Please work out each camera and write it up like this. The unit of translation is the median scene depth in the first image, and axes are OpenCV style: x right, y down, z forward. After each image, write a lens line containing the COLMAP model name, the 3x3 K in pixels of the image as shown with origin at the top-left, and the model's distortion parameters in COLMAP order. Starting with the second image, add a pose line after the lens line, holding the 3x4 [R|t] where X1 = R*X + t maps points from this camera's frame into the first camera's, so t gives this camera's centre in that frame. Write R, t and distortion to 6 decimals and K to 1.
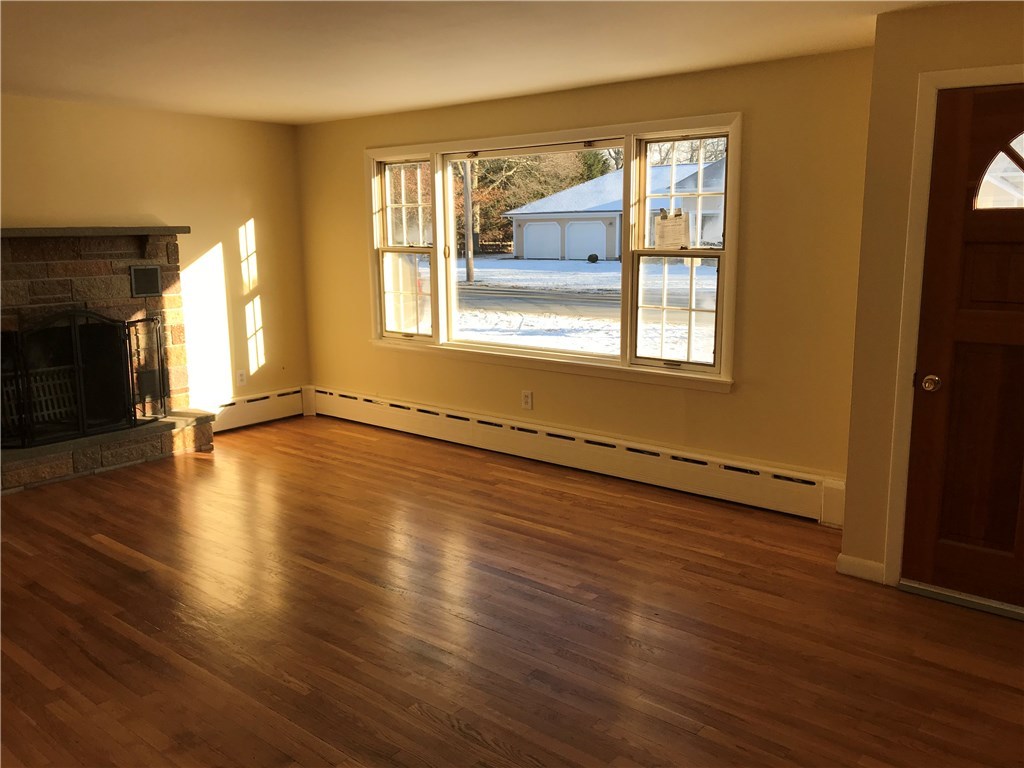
lens RADIAL K [[834.2, 0, 503.0], [0, 834.2, 386.7], [0, 0, 1]] dist [0.061925, -0.082361]
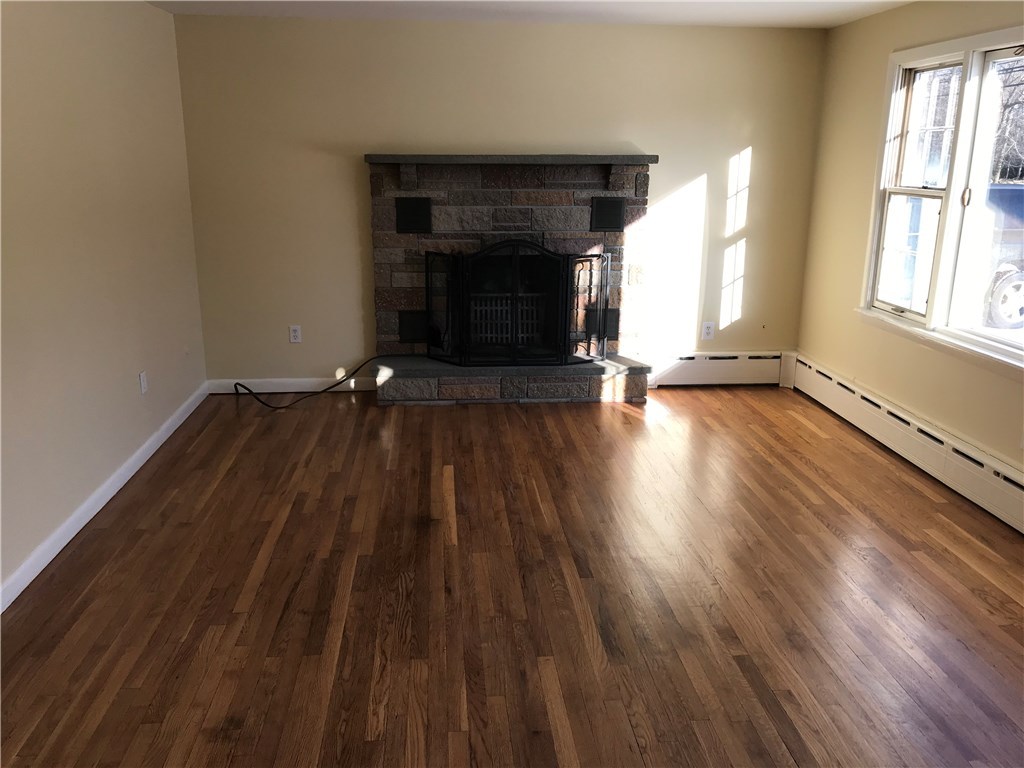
lens RADIAL K [[834.2, 0, 507.3], [0, 834.2, 379.9], [0, 0, 1]] dist [0.061925, -0.082361]
pose [[0.708448, 0.199571, -0.676958, 0.164309], [-0.150868, 0.979839, 0.130977, -0.048783], [0.689449, 0.009341, 0.724274, 0.241656]]
